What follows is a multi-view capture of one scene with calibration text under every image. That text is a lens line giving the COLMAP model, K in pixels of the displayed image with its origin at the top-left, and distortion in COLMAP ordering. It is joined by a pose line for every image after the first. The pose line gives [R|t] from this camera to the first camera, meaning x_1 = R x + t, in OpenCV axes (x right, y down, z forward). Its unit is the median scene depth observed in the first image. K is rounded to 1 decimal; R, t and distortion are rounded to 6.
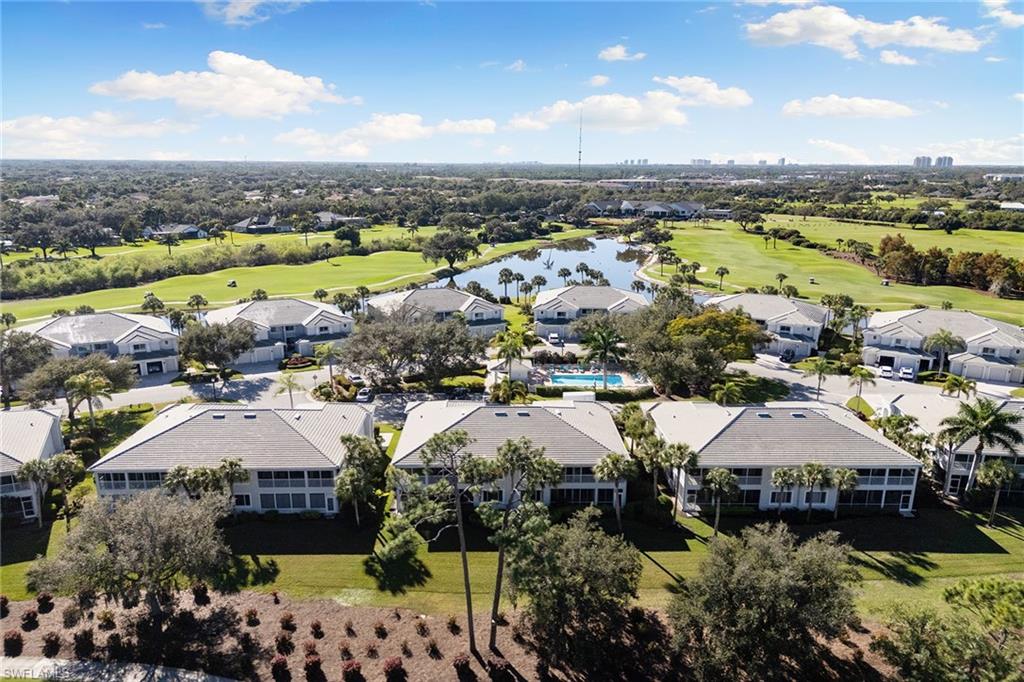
lens RADIAL K [[747.3, 0, 513.3], [0, 747.3, 360.4], [0, 0, 1]] dist [0.074511, -0.075998]
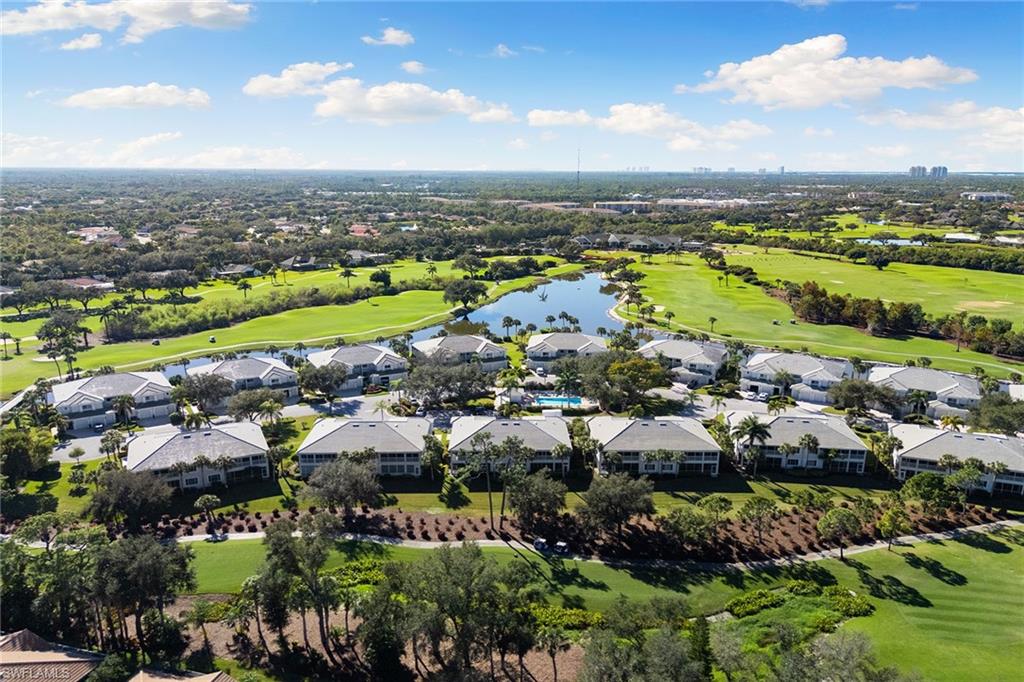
lens RADIAL K [[747.3, 0, 513.3], [0, 747.3, 360.4], [0, 0, 1]] dist [0.074511, -0.075998]
pose [[0.999992, -0.001459, -0.003830, 0.007688], [0.001432, 0.999974, -0.007060, -0.044467], [0.003841, 0.007054, 0.999968, -0.522285]]
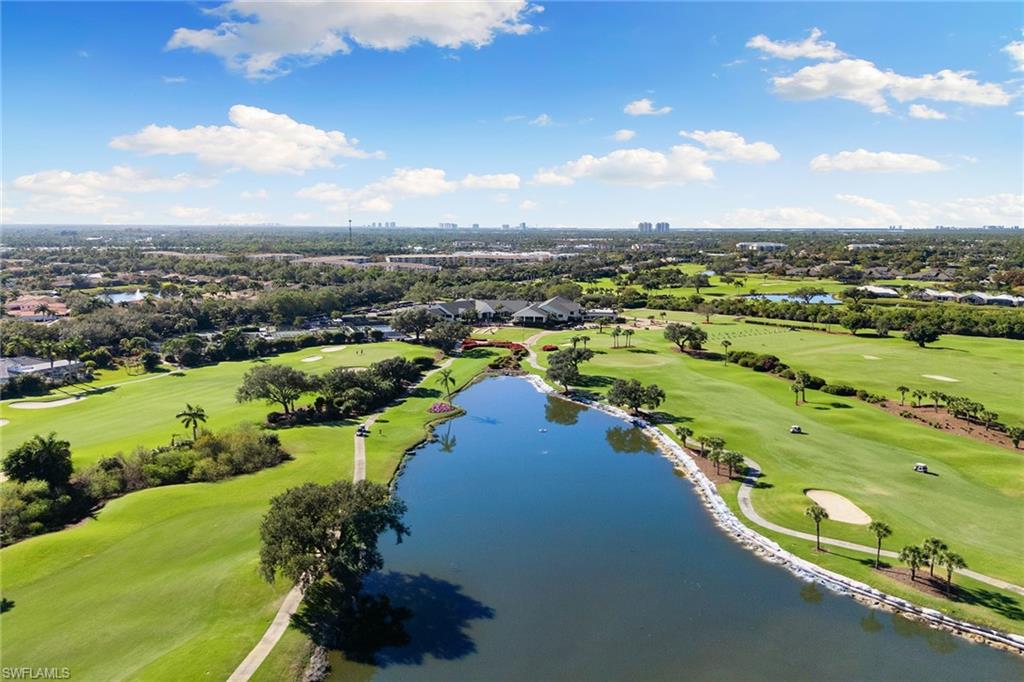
lens RADIAL K [[747.3, 0, 513.3], [0, 747.3, 360.4], [0, 0, 1]] dist [0.074511, -0.075998]
pose [[0.946226, -0.060464, 0.317805, -0.211455], [0.085045, 0.994317, -0.064040, -0.378633], [-0.312127, 0.087625, 0.945991, 1.076985]]
